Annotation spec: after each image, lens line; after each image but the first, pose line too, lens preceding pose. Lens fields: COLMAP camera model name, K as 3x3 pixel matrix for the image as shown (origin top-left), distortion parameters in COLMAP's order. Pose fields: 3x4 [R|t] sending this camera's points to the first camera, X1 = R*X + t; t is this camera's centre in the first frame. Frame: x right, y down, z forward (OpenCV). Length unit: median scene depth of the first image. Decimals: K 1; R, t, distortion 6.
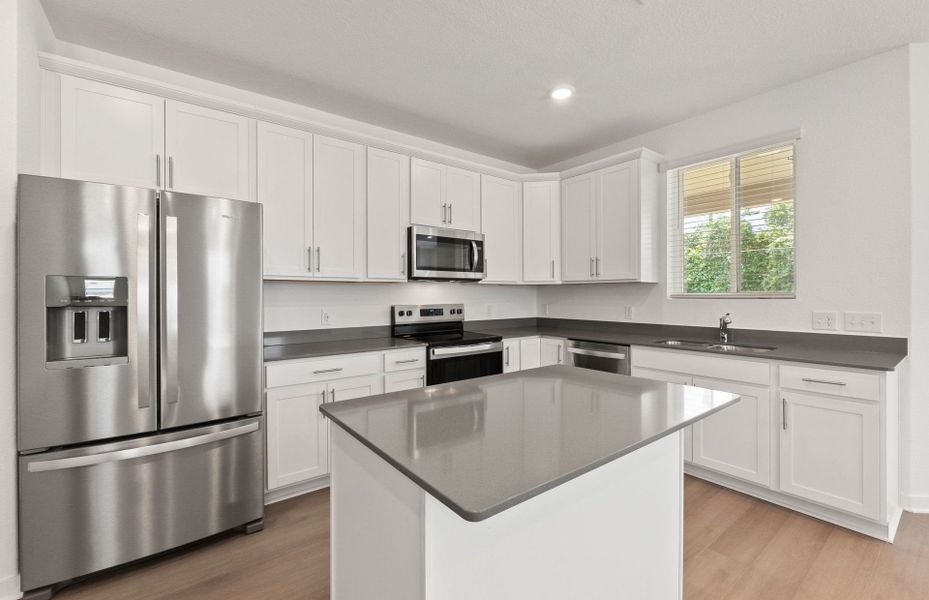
lens RADIAL K [[395.3, 0, 462.2], [0, 395.3, 291.9], [0, 0, 1]] dist [-0.000858, -0.000113]
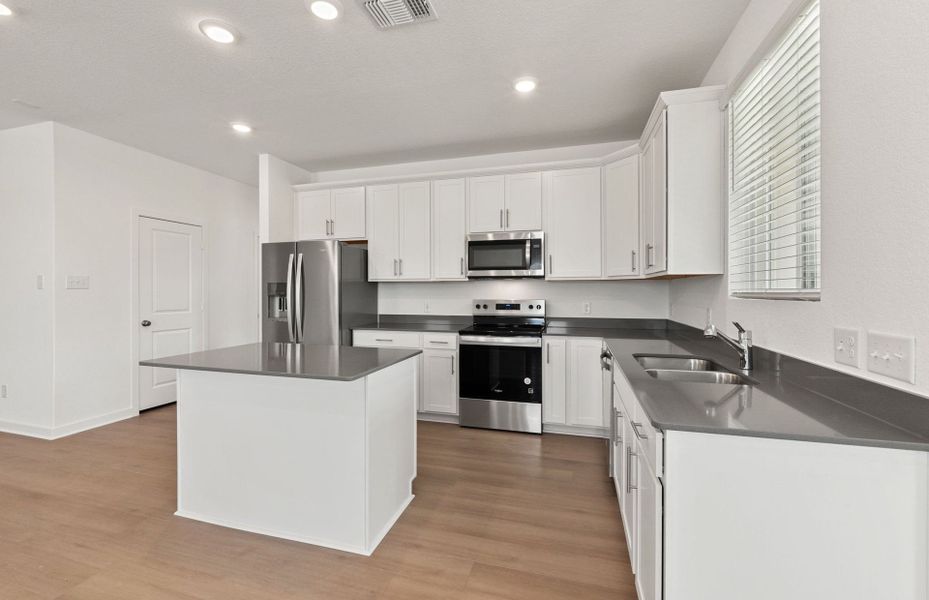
lens RADIAL K [[395.3, 0, 462.2], [0, 395.3, 291.9], [0, 0, 1]] dist [-0.000858, -0.000113]
pose [[0.585813, 0.004279, -0.810435, 0.795357], [0.002270, 0.999973, 0.006921, 0.001212], [0.810443, -0.005894, 0.585787, 0.252348]]
